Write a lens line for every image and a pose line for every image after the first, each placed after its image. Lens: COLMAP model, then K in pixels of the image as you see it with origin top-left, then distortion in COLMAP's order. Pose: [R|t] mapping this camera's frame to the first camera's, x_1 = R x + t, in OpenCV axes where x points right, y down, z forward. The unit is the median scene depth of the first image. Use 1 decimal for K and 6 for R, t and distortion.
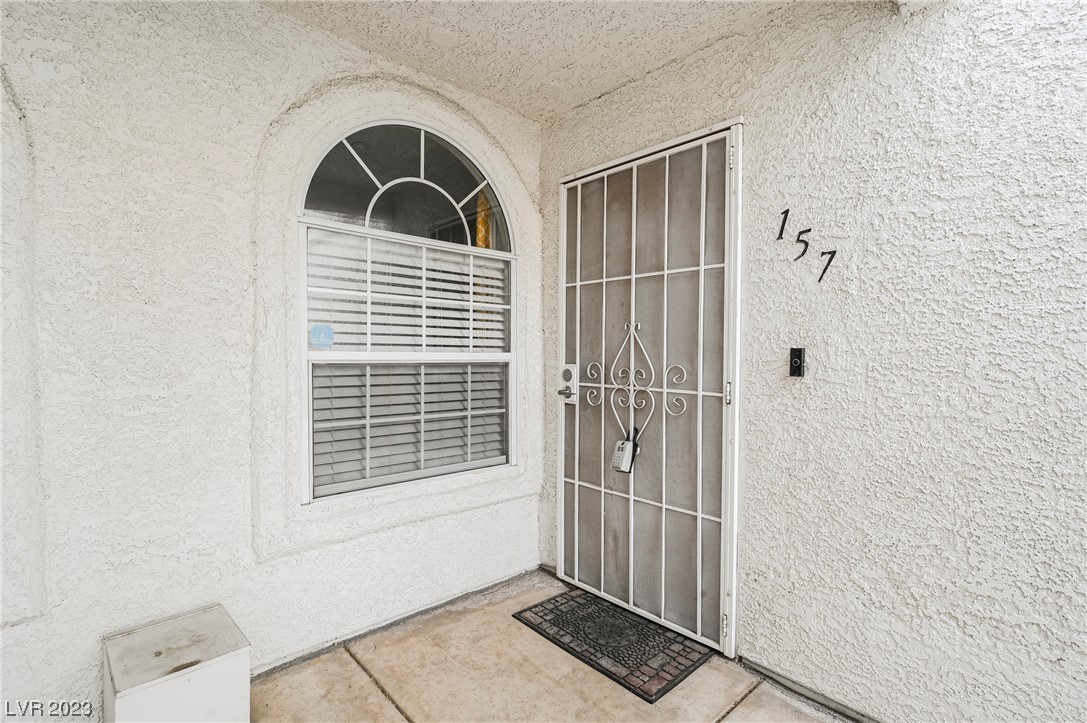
lens RADIAL K [[515.3, 0, 543.1], [0, 515.3, 361.1], [0, 0, 1]] dist [0.003432, 0.000291]
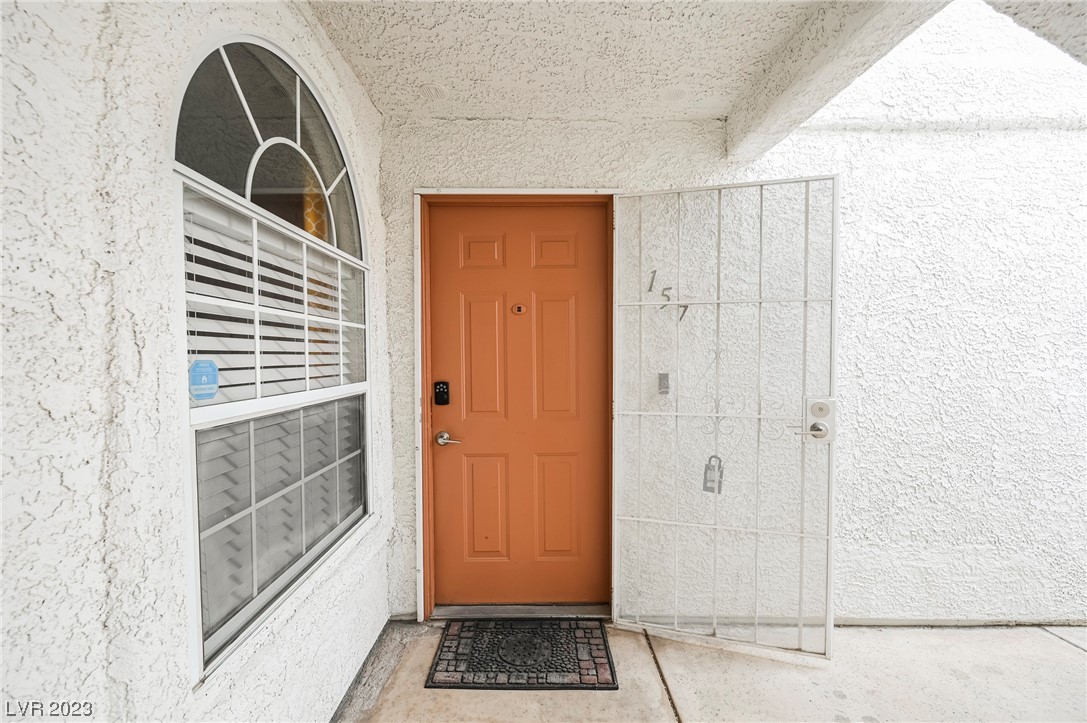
lens RADIAL K [[454.4, 0, 541.0], [0, 454.4, 362.4], [0, 0, 1]] dist [0.000465, 0.000085]
pose [[0.668929, -0.021933, 0.743003, -0.574719], [0.018067, 0.999749, 0.013246, -0.070442], [-0.743107, 0.004563, 0.669157, 0.404255]]
